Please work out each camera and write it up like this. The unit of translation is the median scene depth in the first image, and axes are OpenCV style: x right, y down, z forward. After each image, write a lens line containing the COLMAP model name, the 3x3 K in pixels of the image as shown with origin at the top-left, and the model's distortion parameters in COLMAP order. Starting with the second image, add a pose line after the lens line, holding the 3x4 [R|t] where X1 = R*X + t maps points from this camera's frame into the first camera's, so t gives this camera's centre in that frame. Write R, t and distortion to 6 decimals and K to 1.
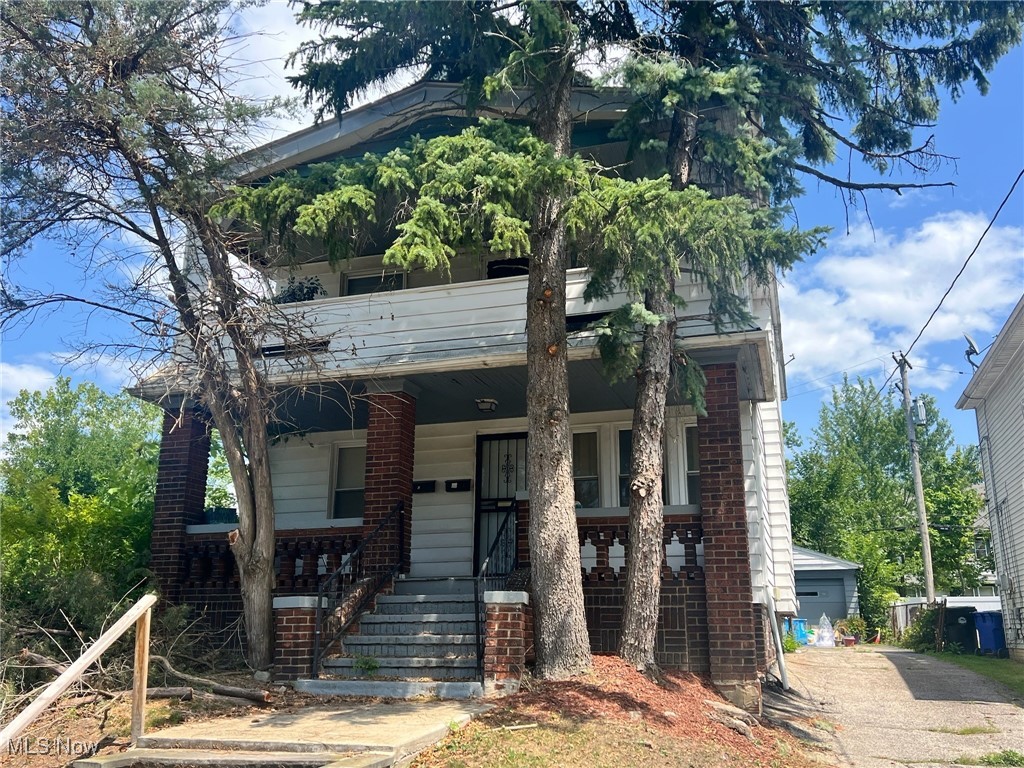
lens RADIAL K [[906.6, 0, 512.0], [0, 906.6, 384.0], [0, 0, 1]] dist [0.114300, -0.200432]
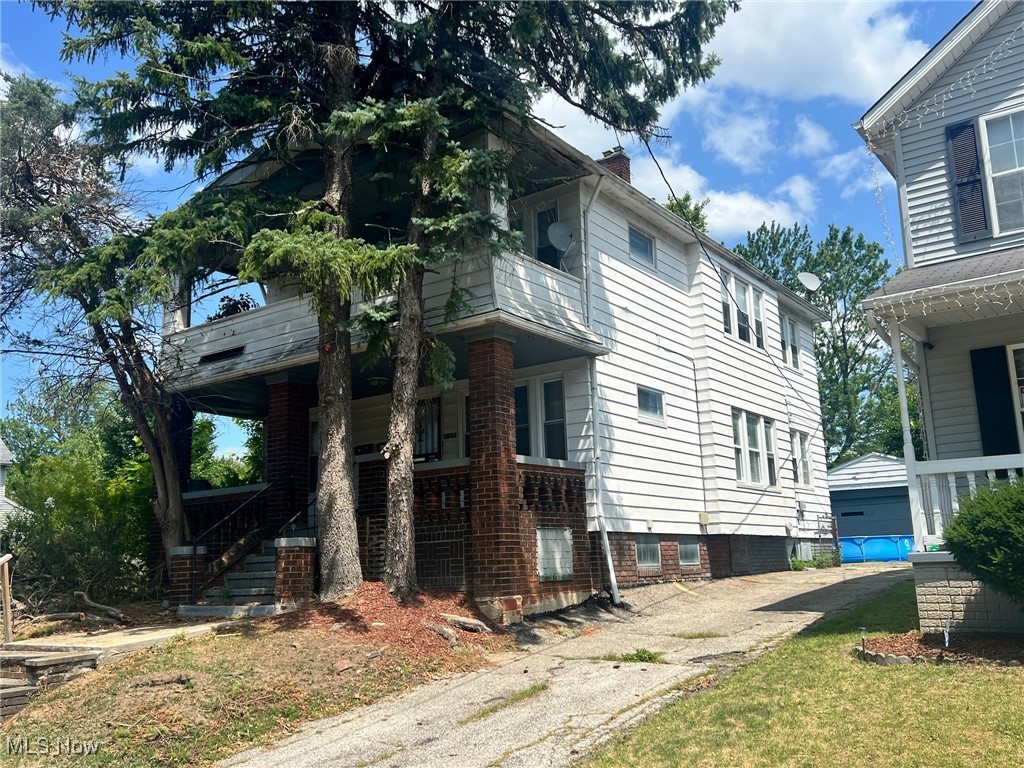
lens RADIAL K [[906.6, 0, 512.0], [0, 906.6, 384.0], [0, 0, 1]] dist [0.114300, -0.200432]
pose [[0.946304, -0.095325, -0.308905, 0.689774], [0.118964, 0.991169, 0.058572, -0.032136], [0.300594, -0.092175, 0.949288, -0.137517]]
